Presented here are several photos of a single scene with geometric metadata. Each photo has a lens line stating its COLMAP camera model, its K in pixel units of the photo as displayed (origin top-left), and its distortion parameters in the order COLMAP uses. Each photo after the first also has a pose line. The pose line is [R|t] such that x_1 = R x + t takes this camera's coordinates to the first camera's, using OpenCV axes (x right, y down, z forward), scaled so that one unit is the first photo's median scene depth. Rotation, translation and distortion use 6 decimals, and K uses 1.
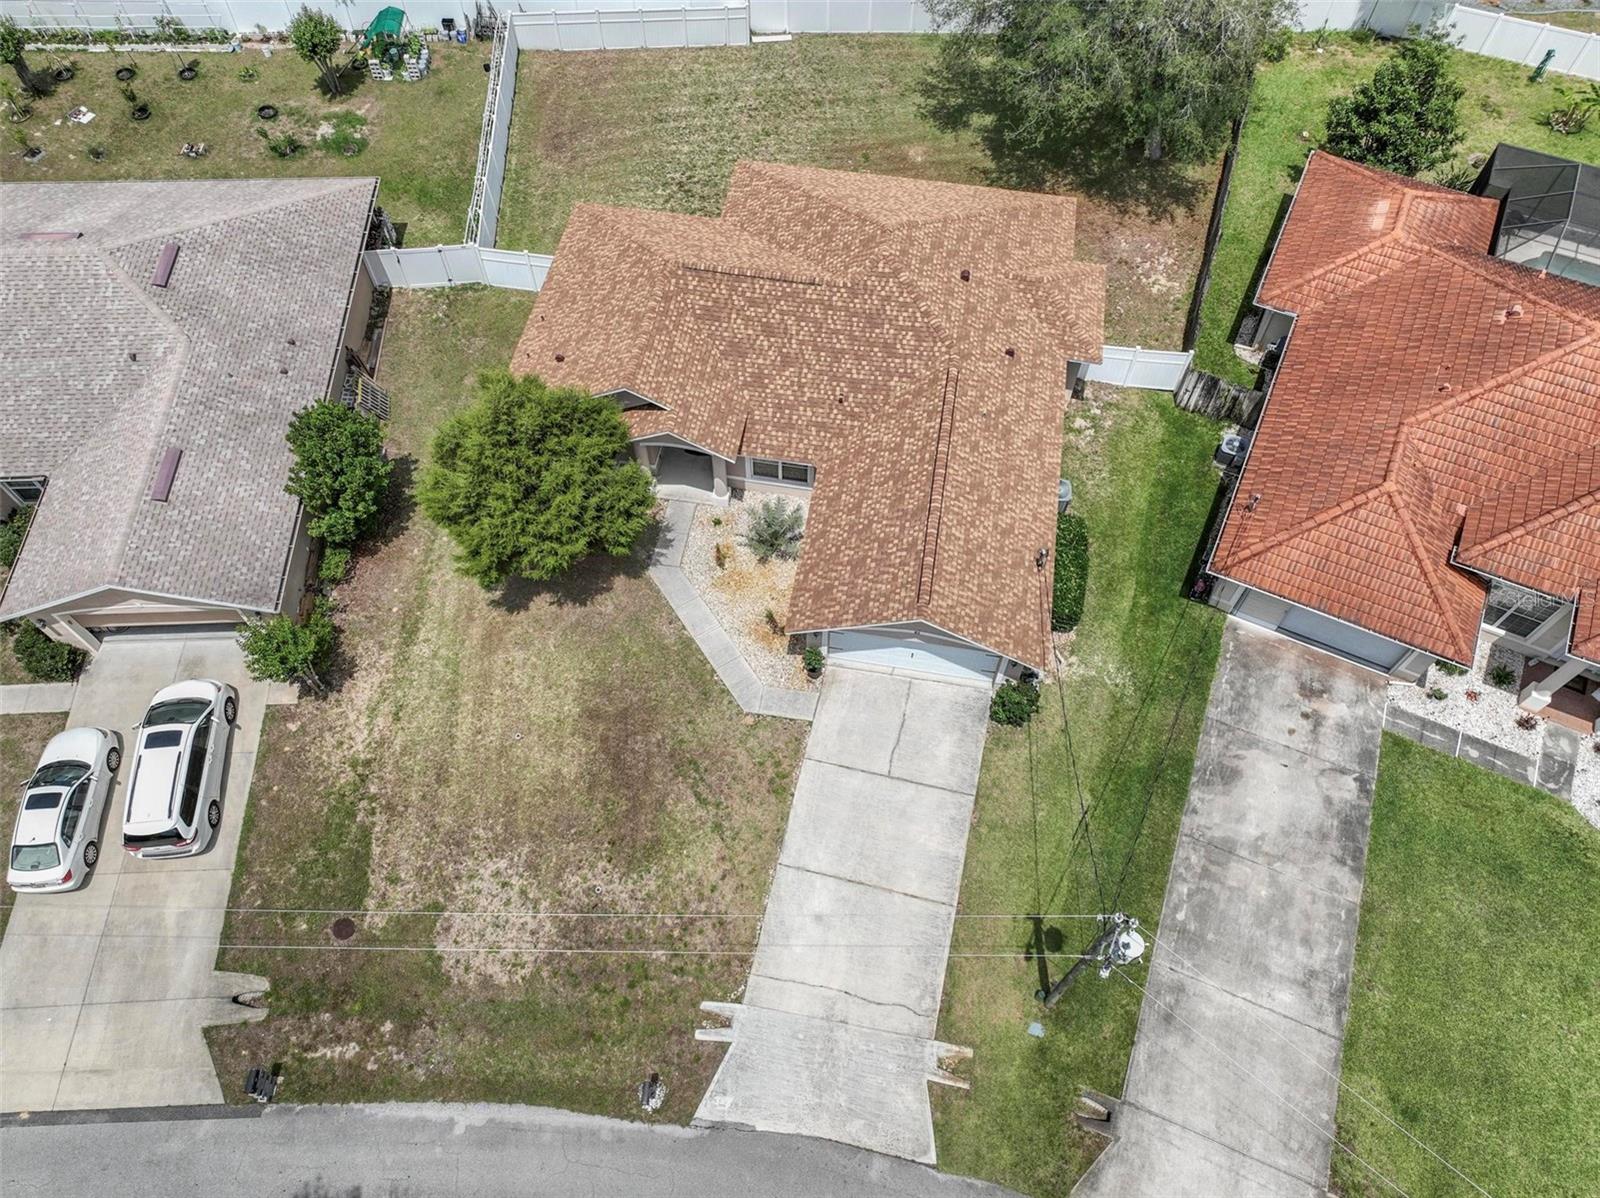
lens RADIAL K [[1124.7, 0, 799.0], [0, 1124.7, 602.8], [0, 0, 1]] dist [-0.000885, 0.019308]
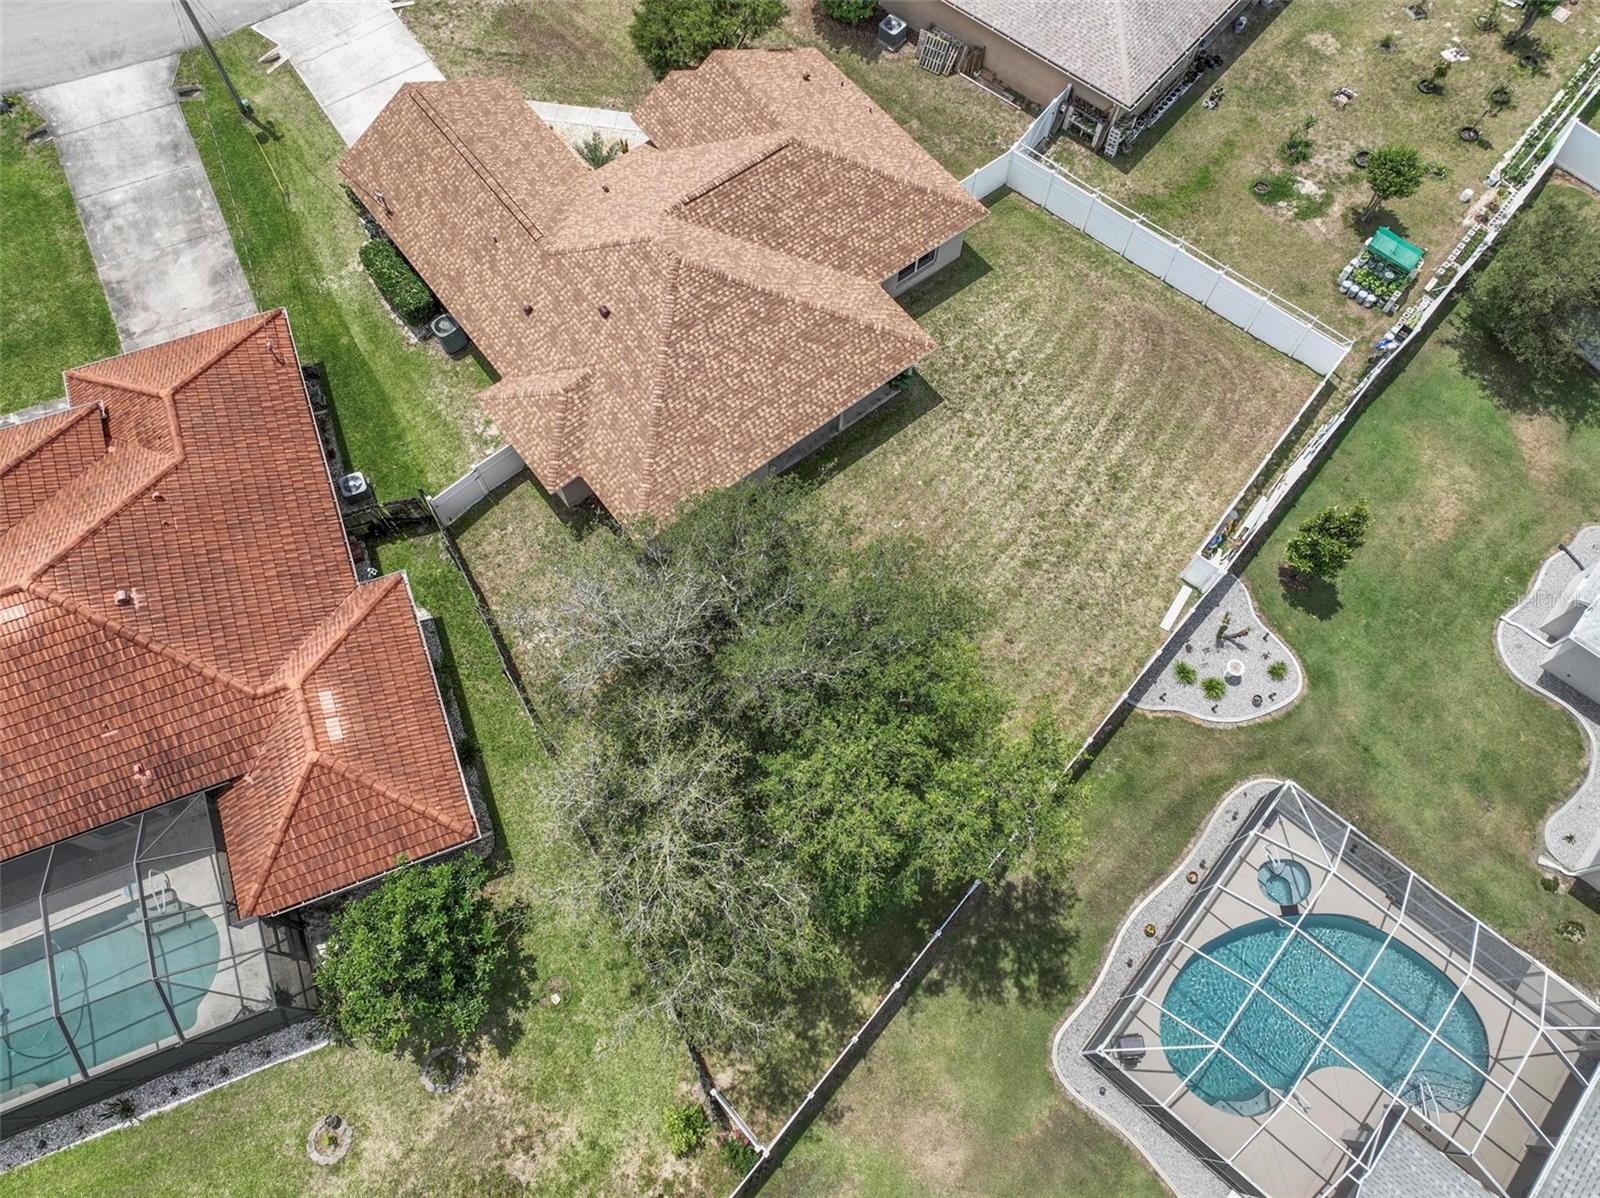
lens RADIAL K [[1124.7, 0, 799.0], [0, 1124.7, 602.8], [0, 0, 1]] dist [-0.000885, 0.019308]
pose [[-0.677082, 0.674910, -0.293355, 0.547597], [-0.632682, -0.330257, 0.700460, -1.302845], [0.375865, 0.659869, 0.650614, 0.623623]]
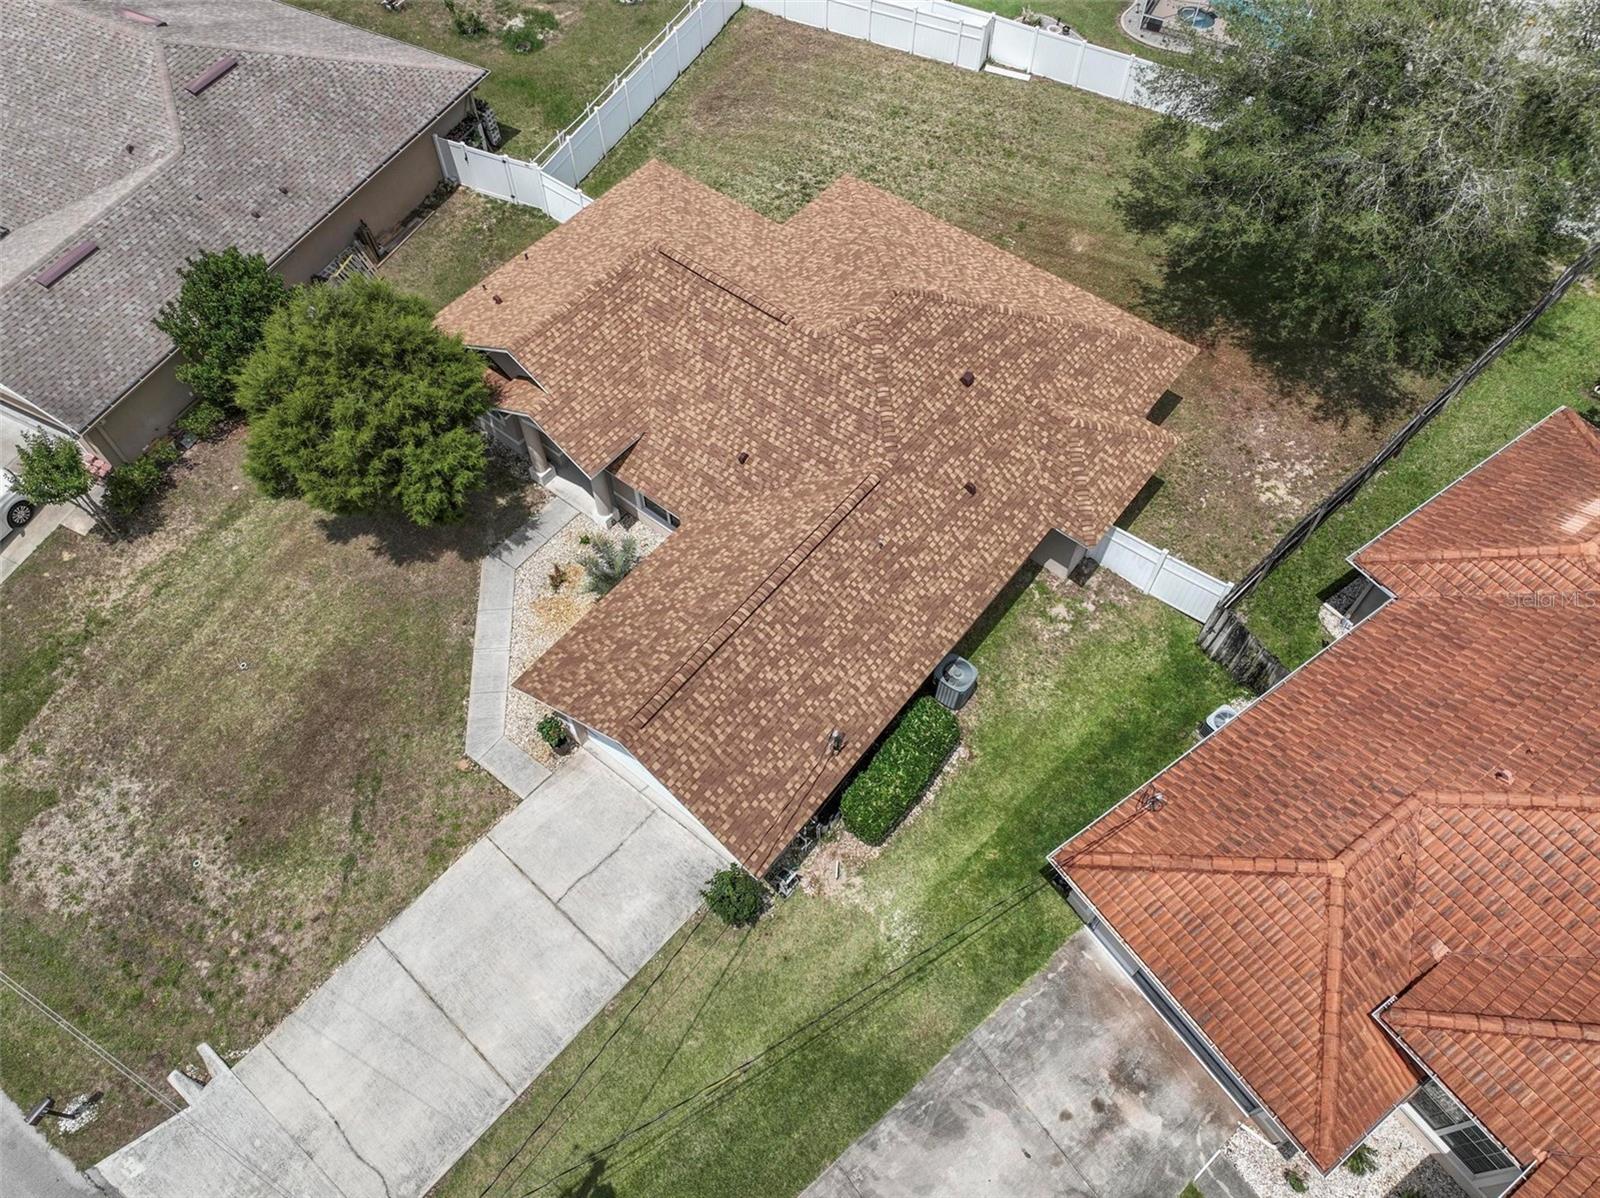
lens RADIAL K [[1124.7, 0, 799.0], [0, 1124.7, 602.8], [0, 0, 1]] dist [-0.000885, 0.019308]
pose [[0.876651, 0.405525, -0.258907, 0.338293], [-0.413810, 0.910040, 0.024243, -0.127328], [0.245447, 0.085885, 0.965598, 0.238876]]
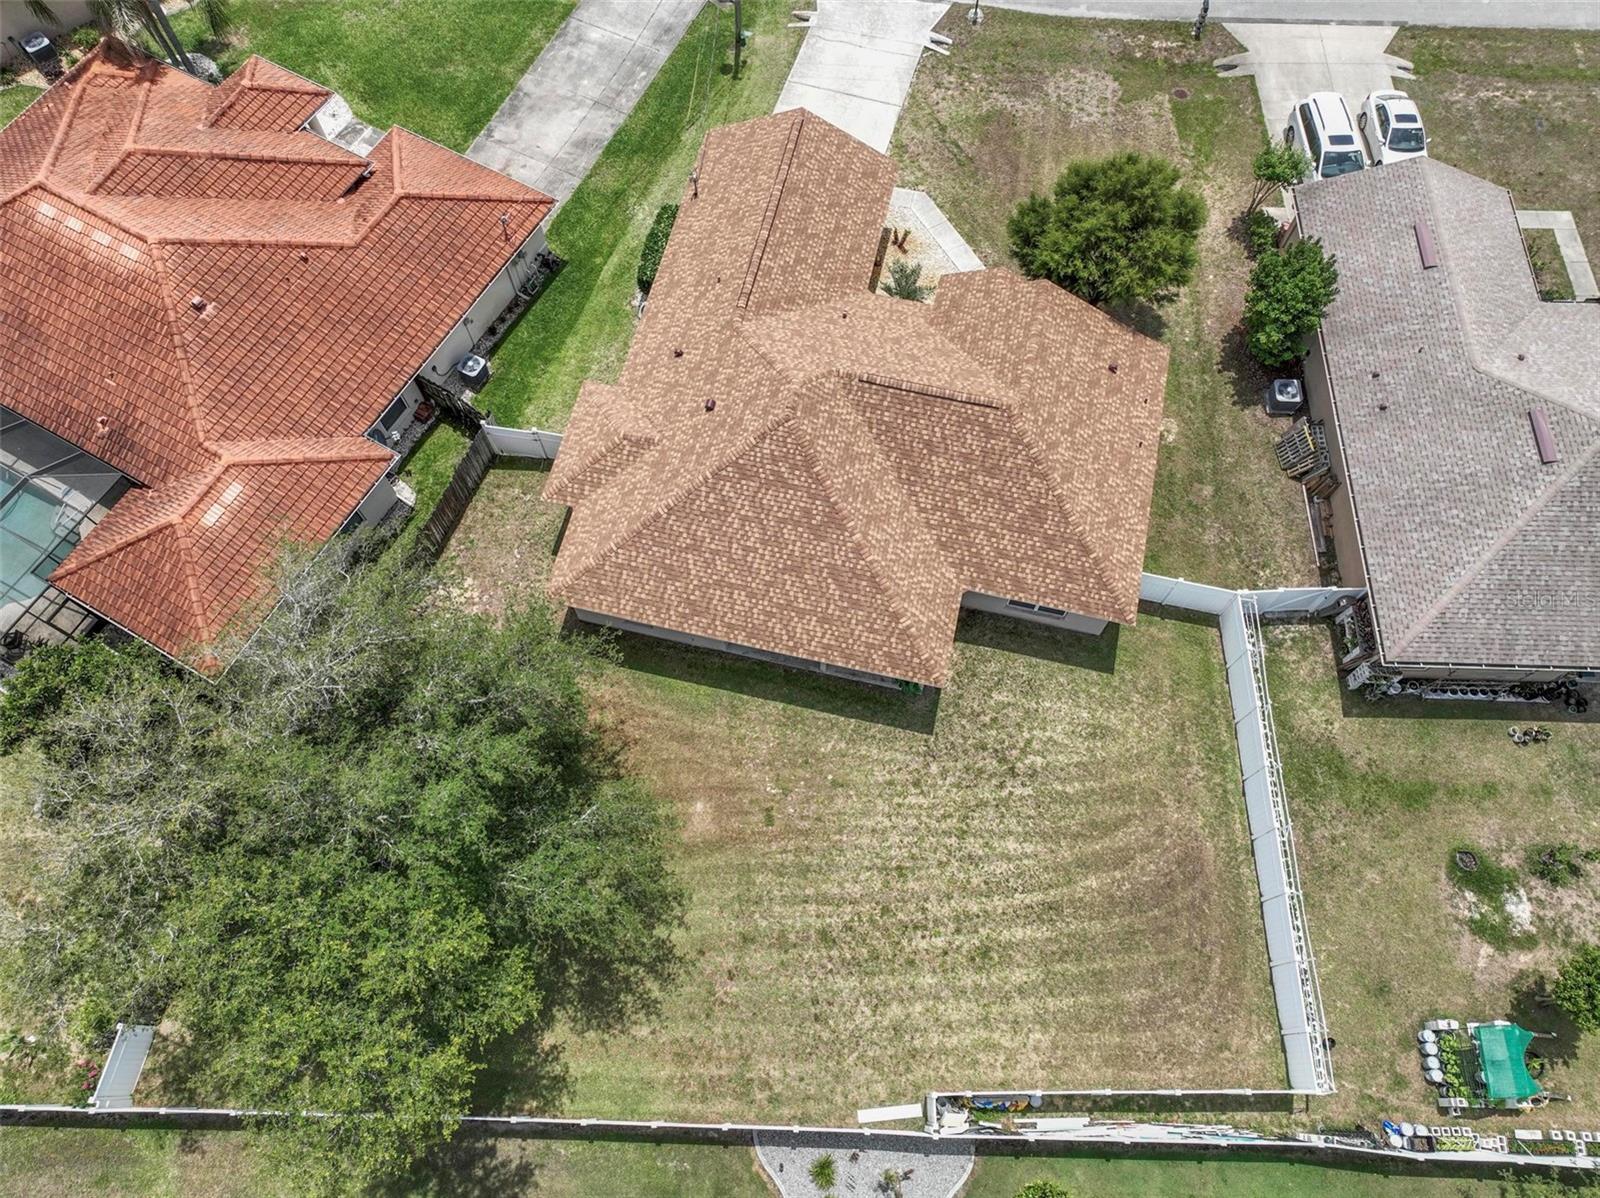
lens RADIAL K [[1124.7, 0, 799.0], [0, 1124.7, 602.8], [0, 0, 1]] dist [-0.000885, 0.019308]
pose [[-0.998099, -0.058272, 0.020079, 0.045151], [0.050171, -0.578905, 0.813850, -1.272474], [-0.035801, 0.813310, 0.580728, 0.618389]]
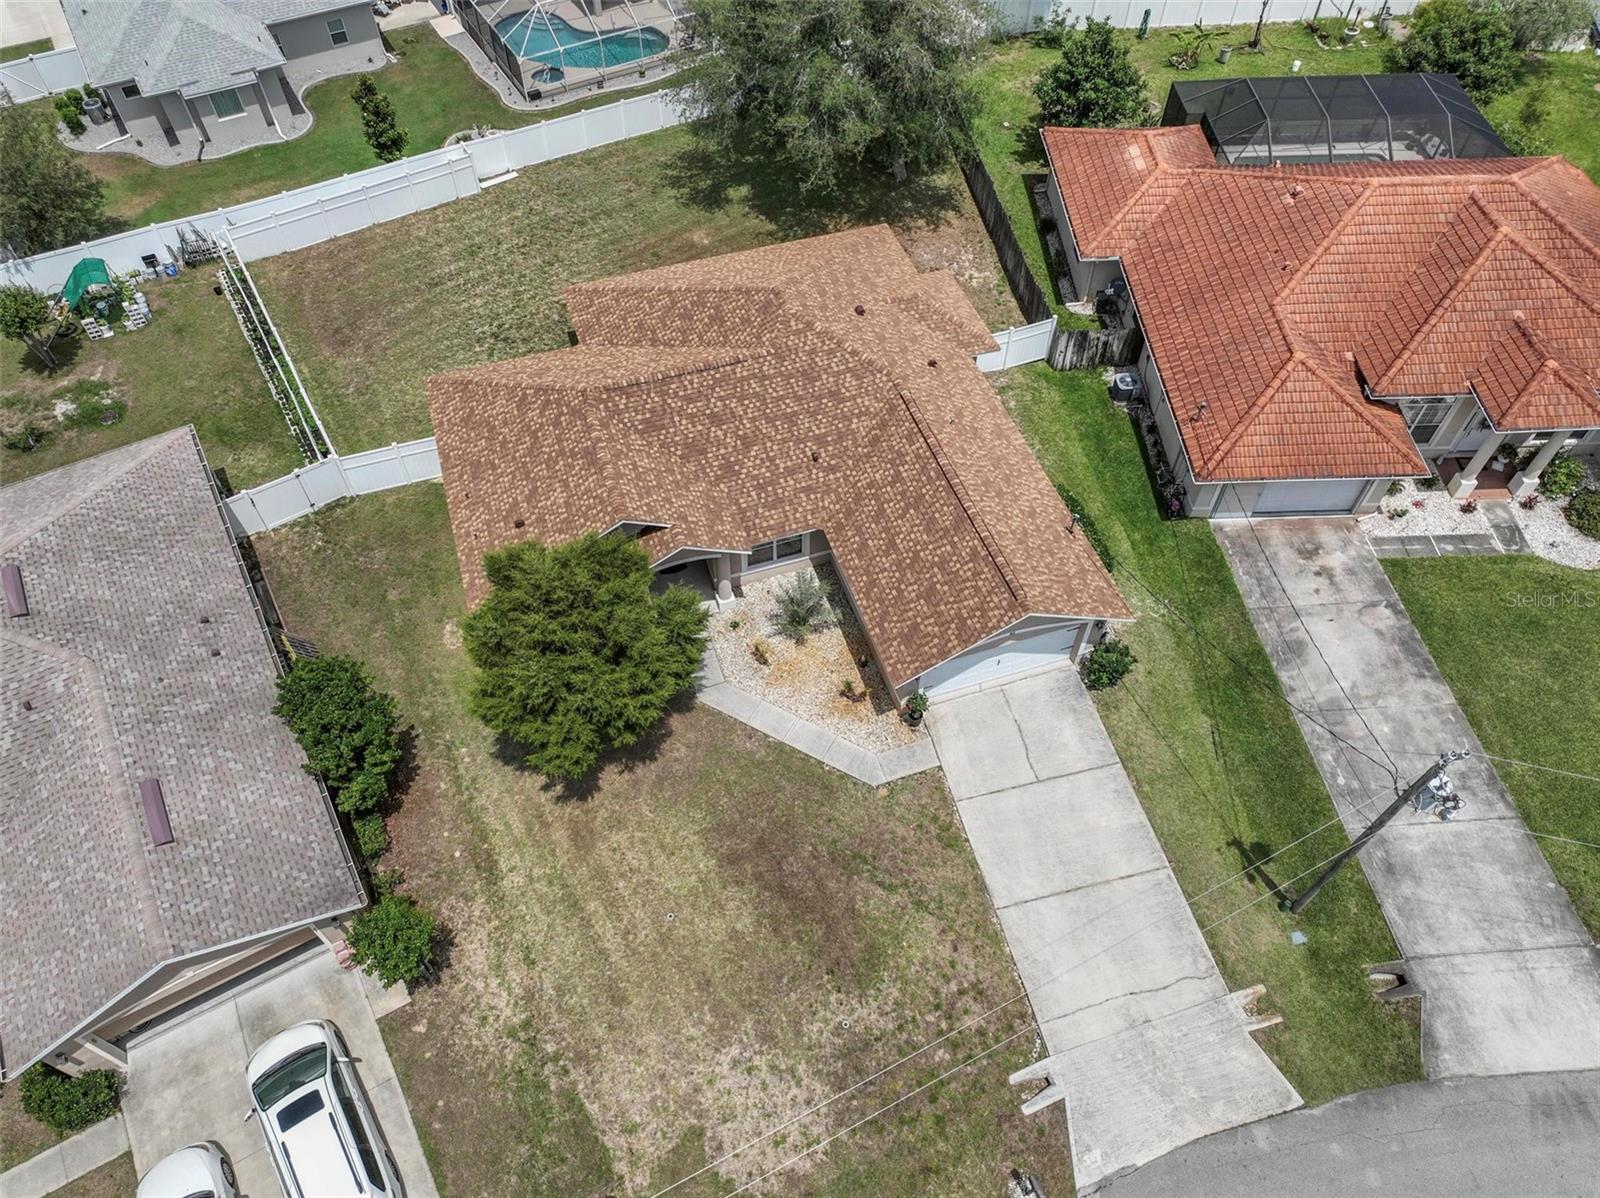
lens RADIAL K [[1124.7, 0, 799.0], [0, 1124.7, 602.8], [0, 0, 1]] dist [-0.000885, 0.019308]
pose [[0.883081, -0.375042, 0.281979, -0.311472], [0.401257, 0.915114, -0.039491, -0.032565], [-0.243232, 0.148019, 0.958608, 0.080202]]
